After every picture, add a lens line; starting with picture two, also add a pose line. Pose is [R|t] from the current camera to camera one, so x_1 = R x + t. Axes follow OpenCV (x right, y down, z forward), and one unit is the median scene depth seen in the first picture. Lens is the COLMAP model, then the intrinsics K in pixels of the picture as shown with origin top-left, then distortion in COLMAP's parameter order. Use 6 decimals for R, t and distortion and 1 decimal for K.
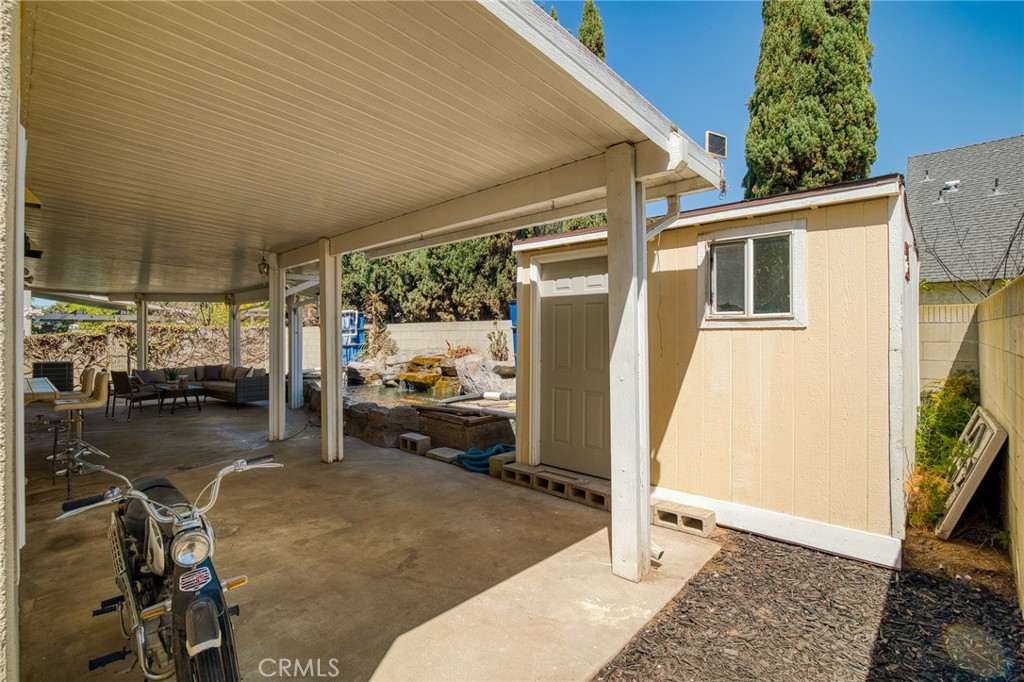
lens RADIAL K [[467.3, 0, 511.3], [0, 467.3, 338.4], [0, 0, 1]] dist [-0.029788, 0.002545]
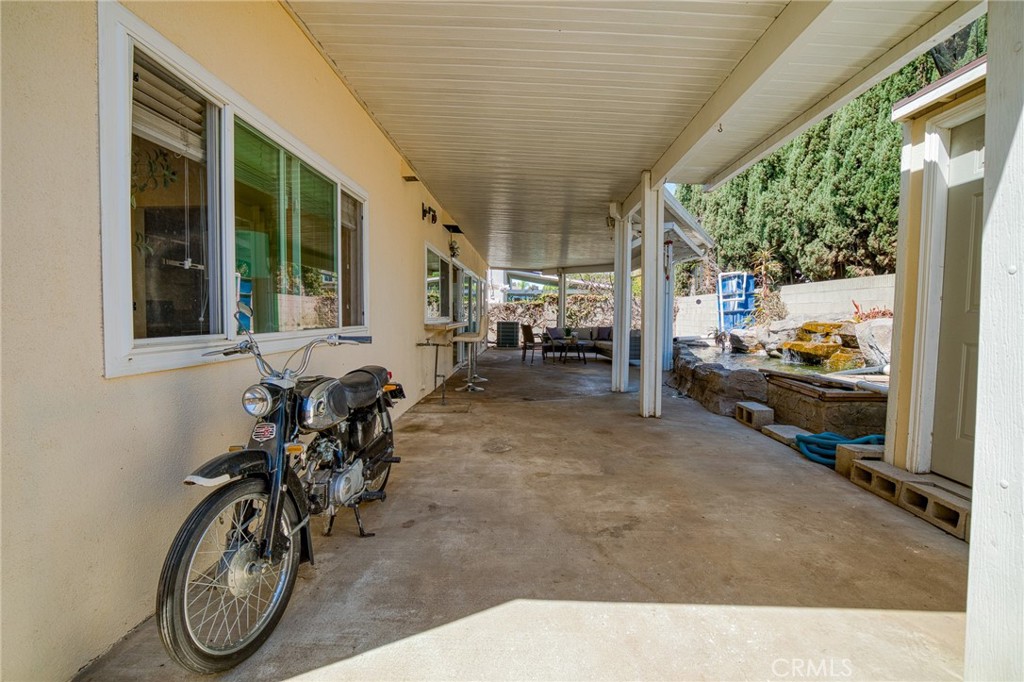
lens RADIAL K [[467.3, 0, 516.9], [0, 467.3, 341.7], [0, 0, 1]] dist [-0.029788, 0.002545]
pose [[0.657851, 0.049571, -0.751515, 0.110312], [-0.011136, 0.998363, 0.056105, 0.057951], [0.753066, -0.028540, 0.657326, 0.170691]]
